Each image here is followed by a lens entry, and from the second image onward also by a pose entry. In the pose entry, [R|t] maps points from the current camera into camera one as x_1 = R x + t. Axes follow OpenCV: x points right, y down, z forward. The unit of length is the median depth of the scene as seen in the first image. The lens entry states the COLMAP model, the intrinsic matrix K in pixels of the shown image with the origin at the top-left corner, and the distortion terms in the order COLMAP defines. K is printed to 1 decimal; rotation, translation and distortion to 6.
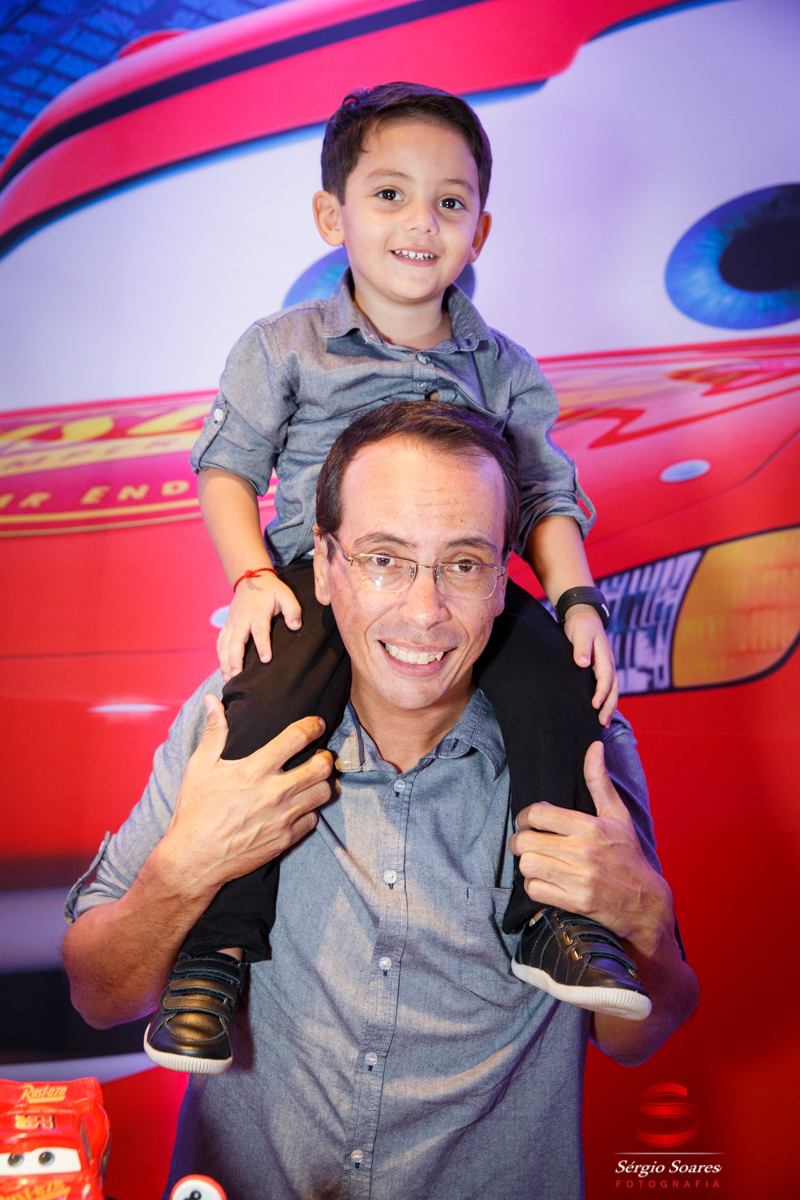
lens RADIAL K [[1565.0, 0, 374.6], [0, 1565.0, 598.4], [0, 0, 1]] dist [0.032189, 0.023490]
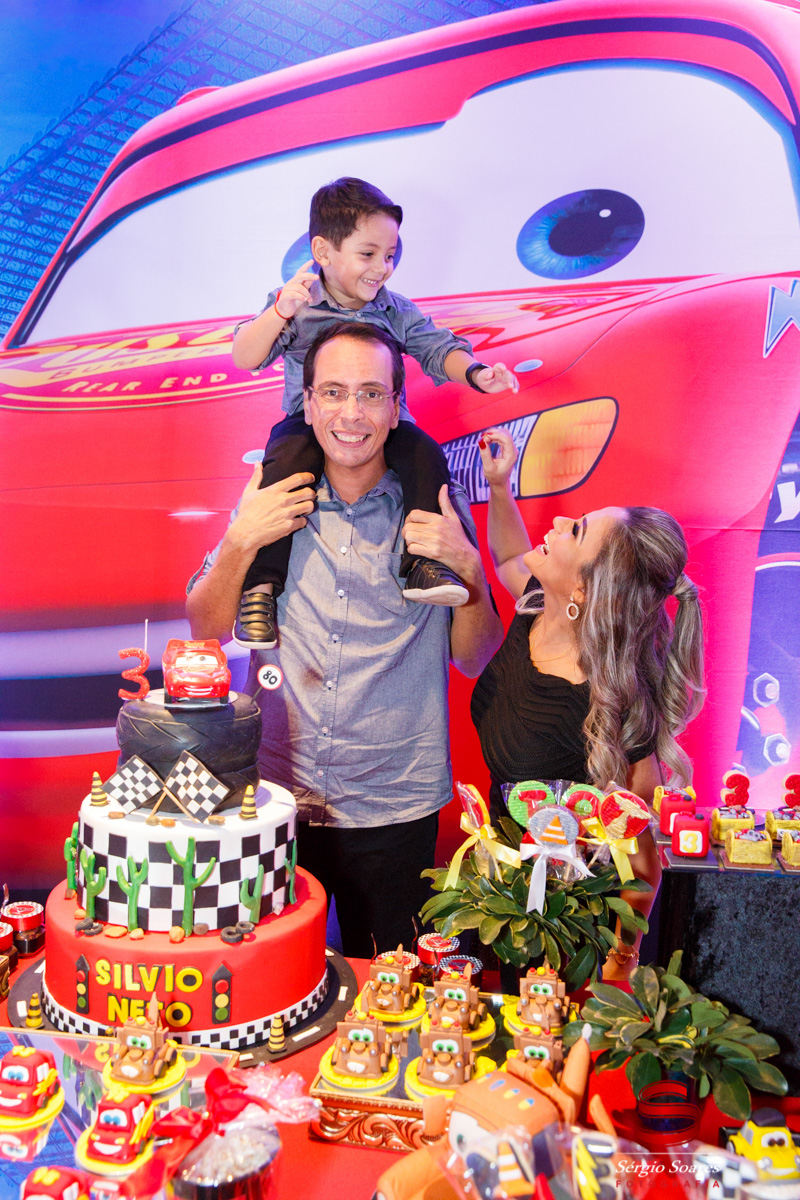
lens RADIAL K [[1160.0, 0, 400.0], [0, 1160.0, 600.0], [0, 0, 1]] dist [-0.017075, 0.003724]
pose [[0.999095, -0.010381, 0.041242, 0.009194], [0.006056, 0.994598, 0.103624, 0.037210], [-0.042095, -0.103280, 0.993761, -0.239015]]
